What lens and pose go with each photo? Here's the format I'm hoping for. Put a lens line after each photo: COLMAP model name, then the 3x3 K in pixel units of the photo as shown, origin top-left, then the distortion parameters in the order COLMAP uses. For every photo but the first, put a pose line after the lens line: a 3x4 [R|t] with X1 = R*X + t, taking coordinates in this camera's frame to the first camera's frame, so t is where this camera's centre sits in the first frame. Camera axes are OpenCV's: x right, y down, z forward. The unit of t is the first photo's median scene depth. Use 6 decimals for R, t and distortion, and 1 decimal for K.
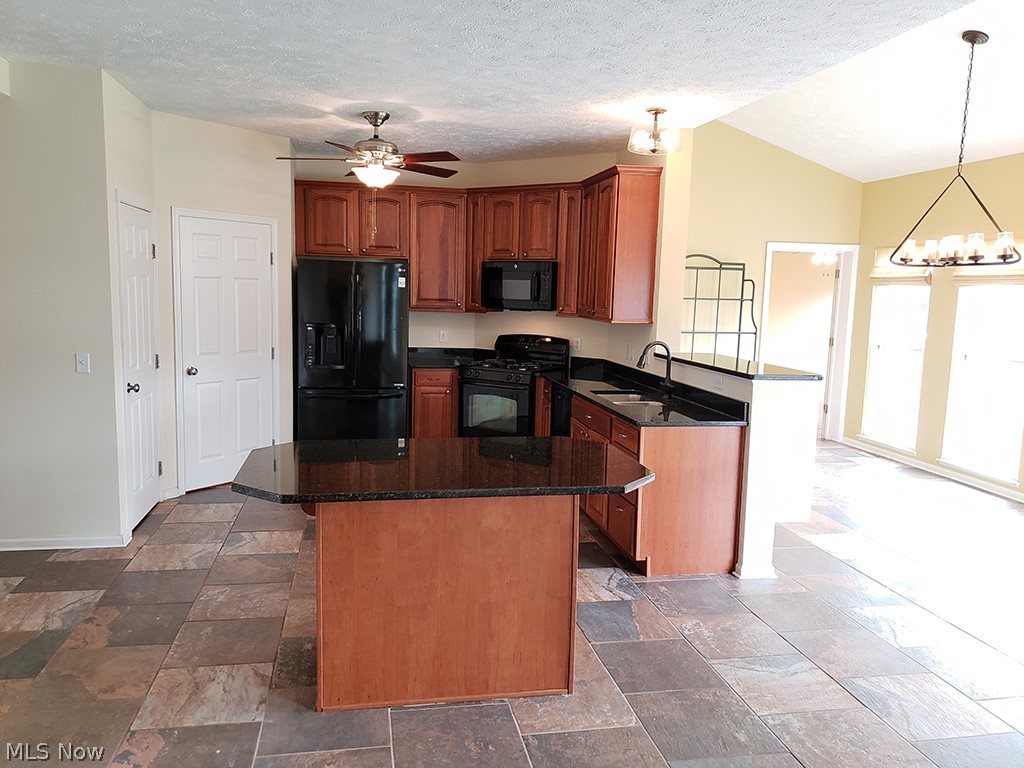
lens RADIAL K [[787.7, 0, 512.0], [0, 787.7, 384.0], [0, 0, 1]] dist [0.015674, 0.003596]
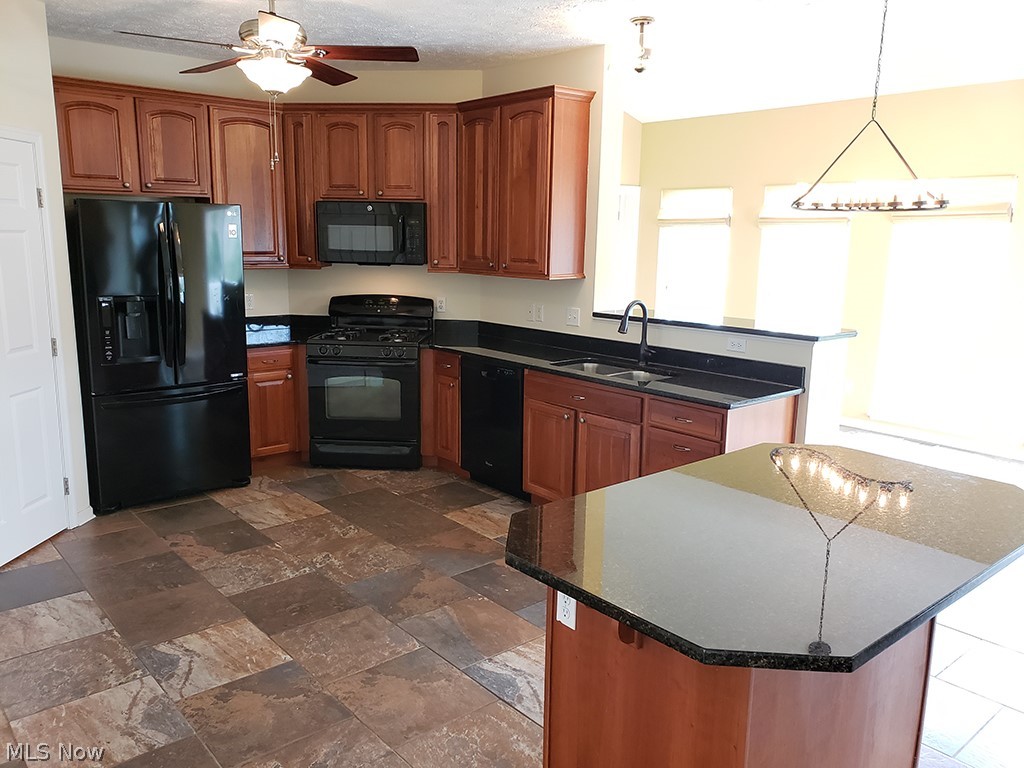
lens RADIAL K [[795.9, 0, 512.0], [0, 795.9, 384.0], [0, 0, 1]] dist [-0.008221, -0.003753]
pose [[0.873960, -0.103823, 0.474779, -0.291258], [0.067340, 0.993361, 0.093266, -0.044821], [-0.481311, -0.049539, 0.875149, 0.257300]]
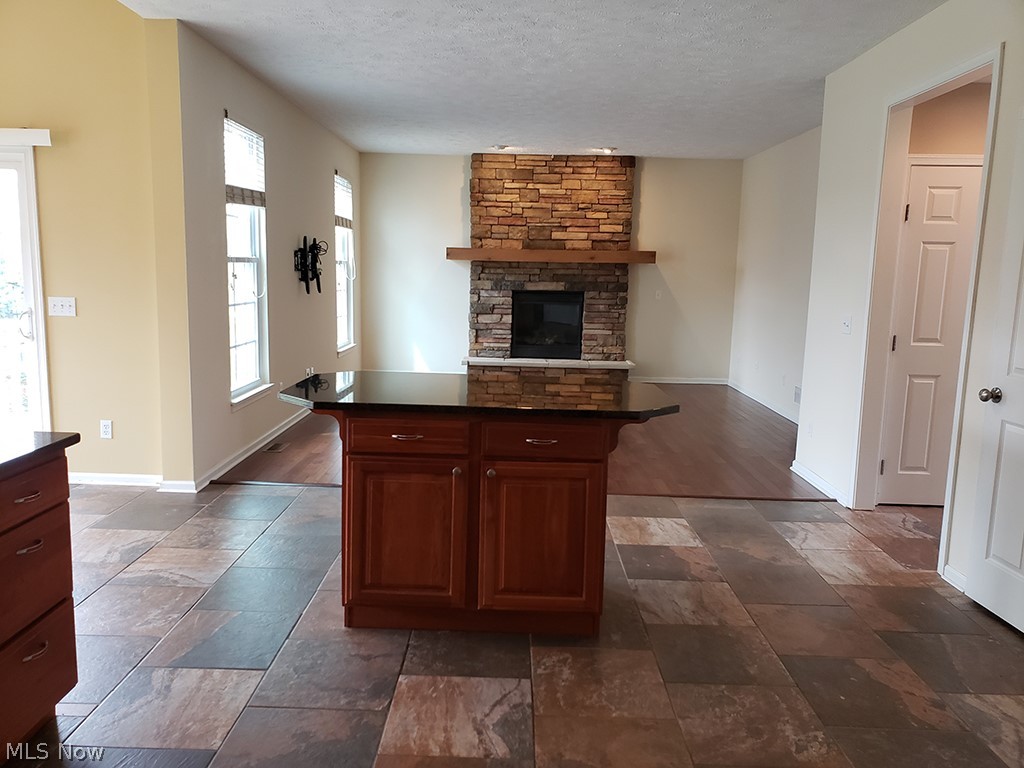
lens RADIAL K [[795.9, 0, 512.0], [0, 795.9, 384.0], [0, 0, 1]] dist [-0.008221, -0.003753]
pose [[-0.979380, -0.074501, 0.187787, -0.156850], [-0.021694, 0.962929, 0.268880, -0.092221], [-0.200857, 0.259262, -0.944690, 0.962122]]
